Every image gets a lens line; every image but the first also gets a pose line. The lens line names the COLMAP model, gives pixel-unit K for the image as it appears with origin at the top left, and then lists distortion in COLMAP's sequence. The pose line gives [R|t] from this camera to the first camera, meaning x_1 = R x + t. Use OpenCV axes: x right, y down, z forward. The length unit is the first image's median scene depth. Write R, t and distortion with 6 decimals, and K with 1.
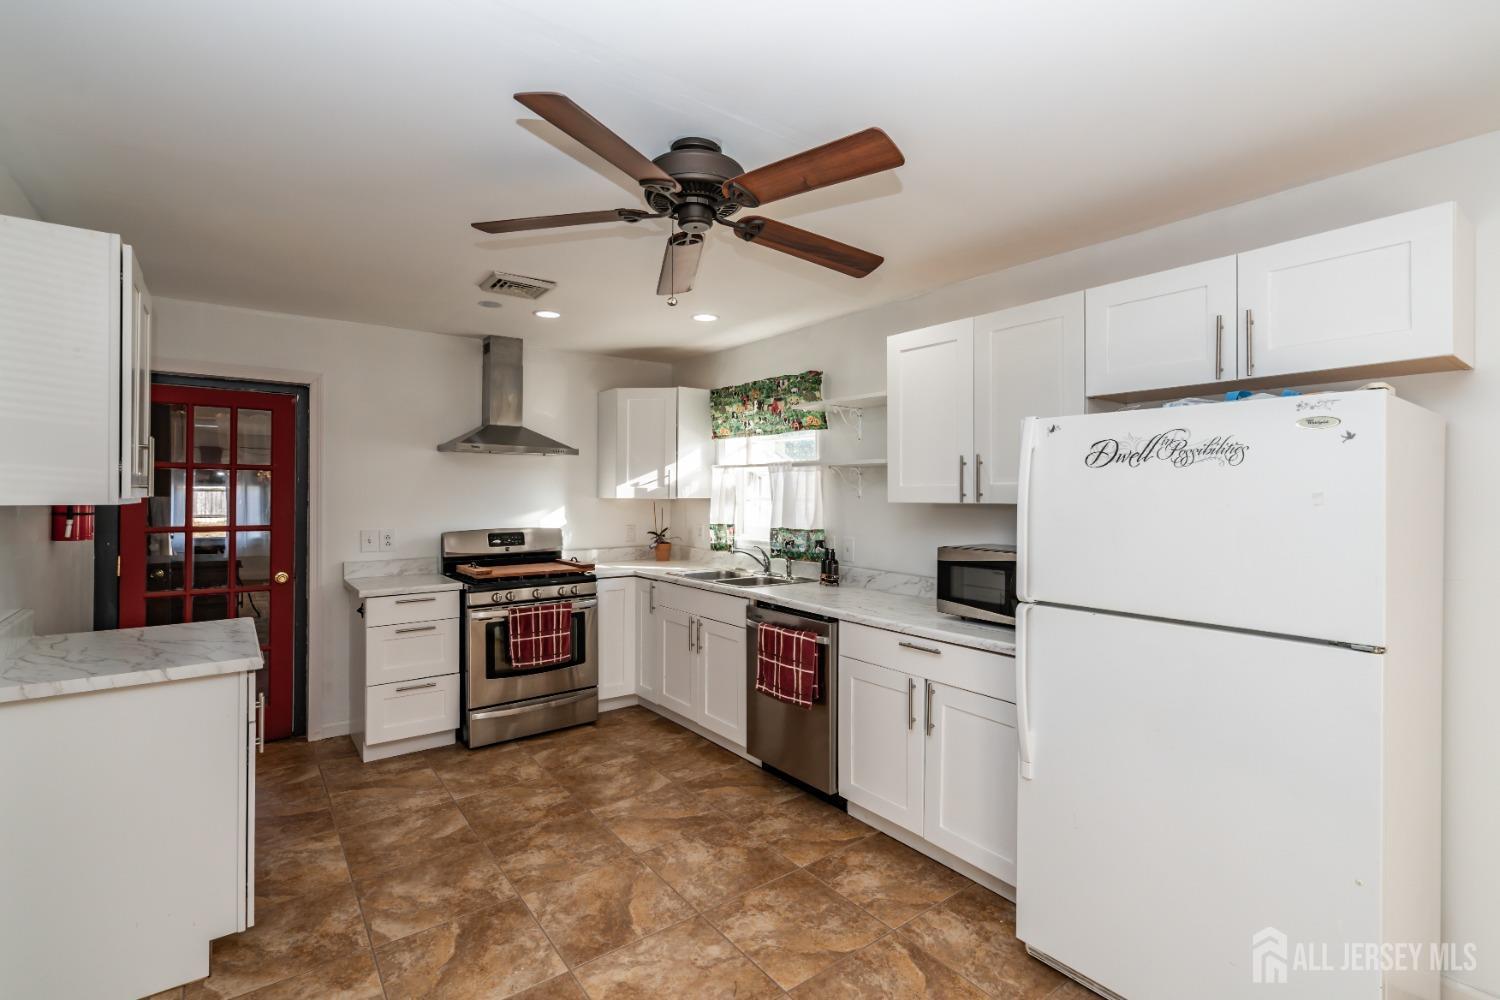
lens RADIAL K [[678.3, 0, 753.3], [0, 678.3, 489.6], [0, 0, 1]] dist [-0.005376, 0.001698]
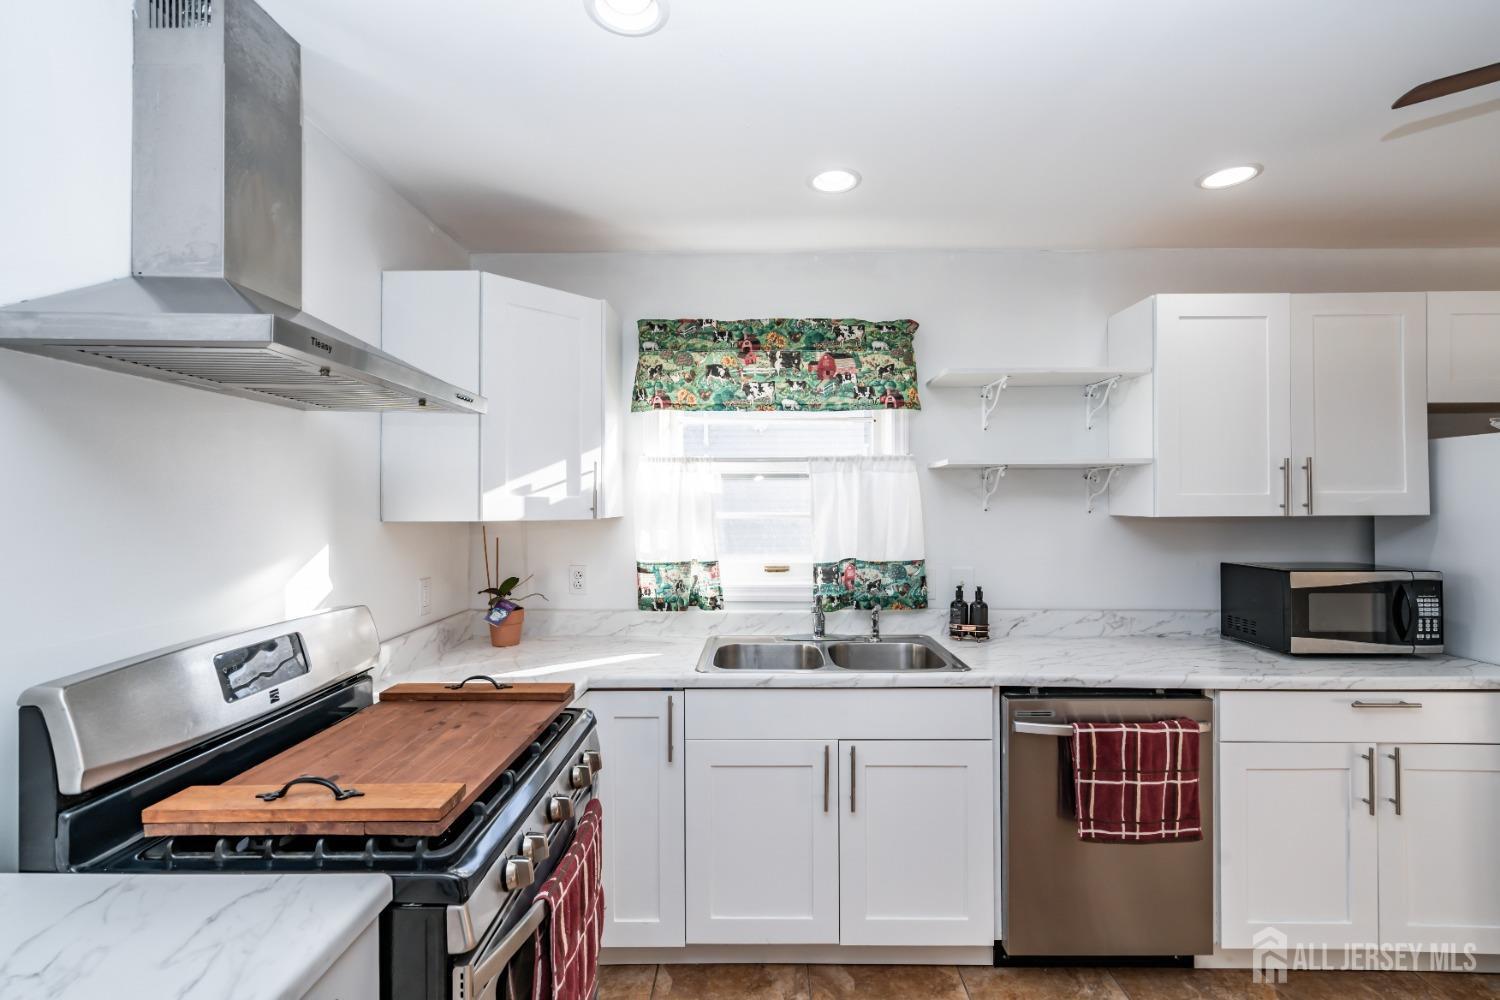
lens RADIAL K [[678.3, 0, 750.0], [0, 678.3, 496.6], [0, 0, 1]] dist [-0.005376, 0.001698]
pose [[0.619376, -0.000685, 0.785094, -0.525383], [0.002223, 0.999997, -0.000881, -0.003049], [-0.785091, 0.002290, 0.619376, 0.708948]]
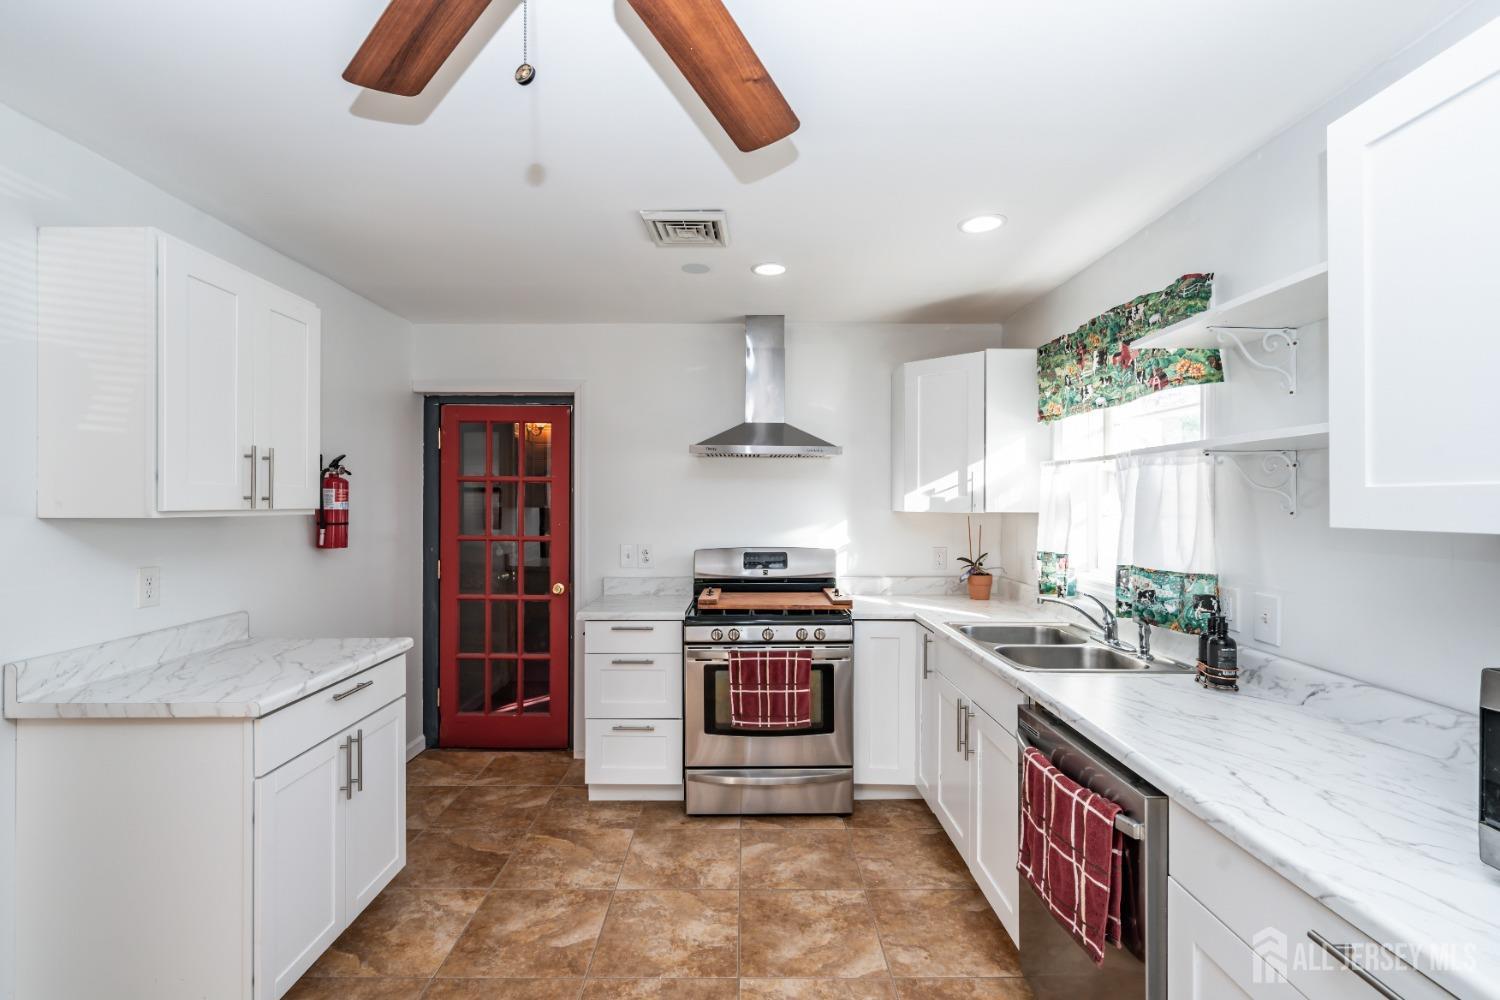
lens RADIAL K [[678.3, 0, 745.8], [0, 678.3, 501.3], [0, 0, 1]] dist [-0.005376, 0.001698]
pose [[0.796480, -0.002126, -0.604661, 0.130259], [0.003106, 0.999995, 0.000576, 0.001030], [0.604657, -0.002337, 0.796483, 0.363807]]
